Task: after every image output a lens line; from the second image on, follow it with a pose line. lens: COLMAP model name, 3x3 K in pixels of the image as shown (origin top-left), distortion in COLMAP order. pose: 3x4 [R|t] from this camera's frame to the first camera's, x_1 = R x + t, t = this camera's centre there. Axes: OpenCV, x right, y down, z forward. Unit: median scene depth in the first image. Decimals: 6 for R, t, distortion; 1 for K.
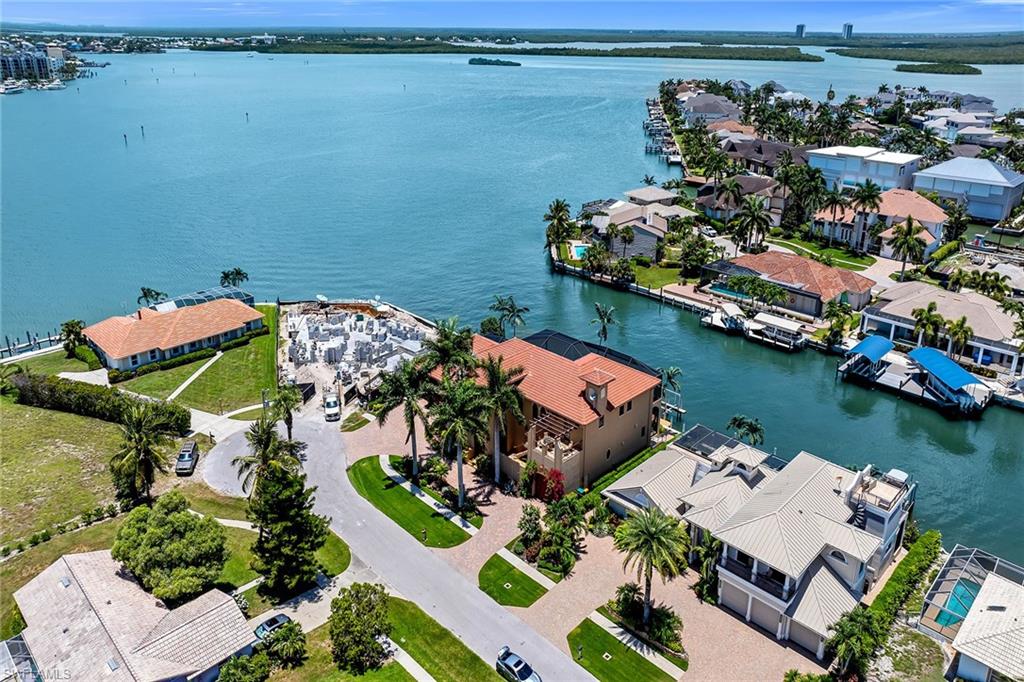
lens RADIAL K [[711.7, 0, 508.3], [0, 711.7, 319.1], [0, 0, 1]] dist [-0.002325, 0.000067]
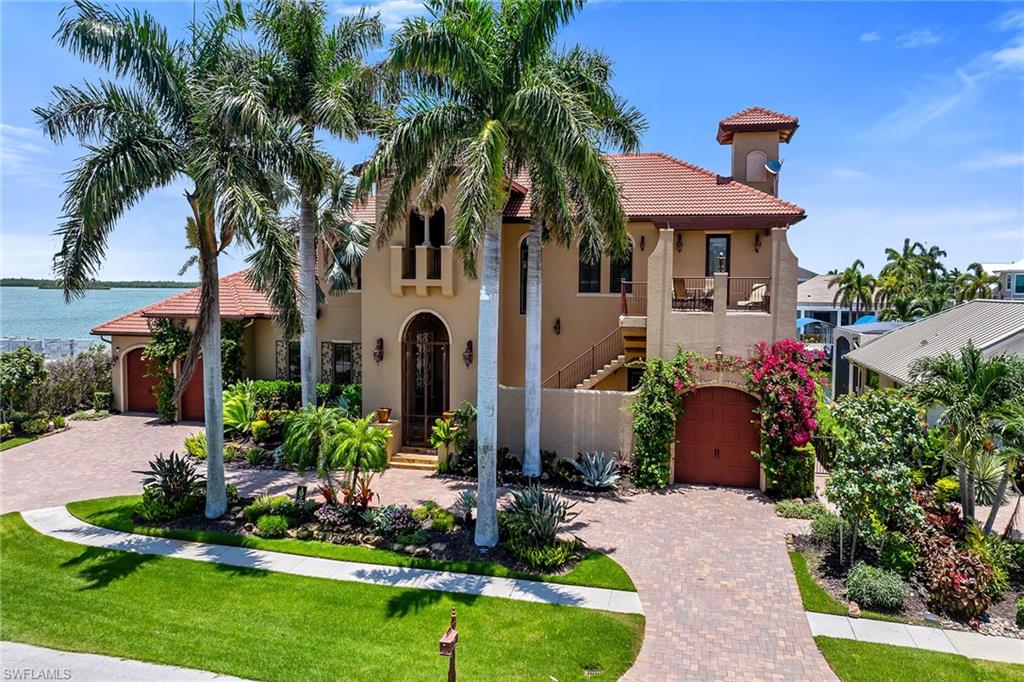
lens RADIAL K [[711.7, 0, 508.3], [0, 711.7, 319.1], [0, 0, 1]] dist [-0.002325, 0.000067]
pose [[0.854527, -0.018595, 0.519075, -0.170054], [0.194380, 0.938189, -0.286388, 0.241742], [-0.481665, 0.345624, 0.805322, 0.717458]]
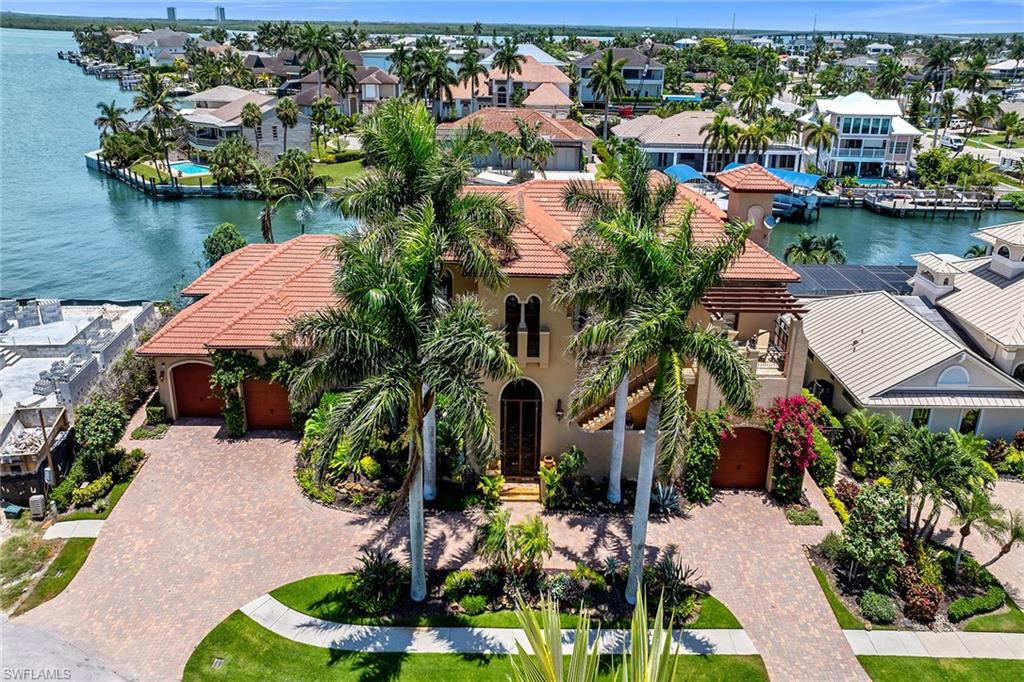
lens RADIAL K [[740.5, 0, 512.3], [0, 740.5, 218.5], [0, 0, 1]] dist [-0.005326, -0.002088]
pose [[0.692817, -0.172086, 0.700279, -0.306663], [0.257753, 0.966050, -0.017610, 0.065419], [-0.673474, 0.192700, 0.713652, 0.688084]]
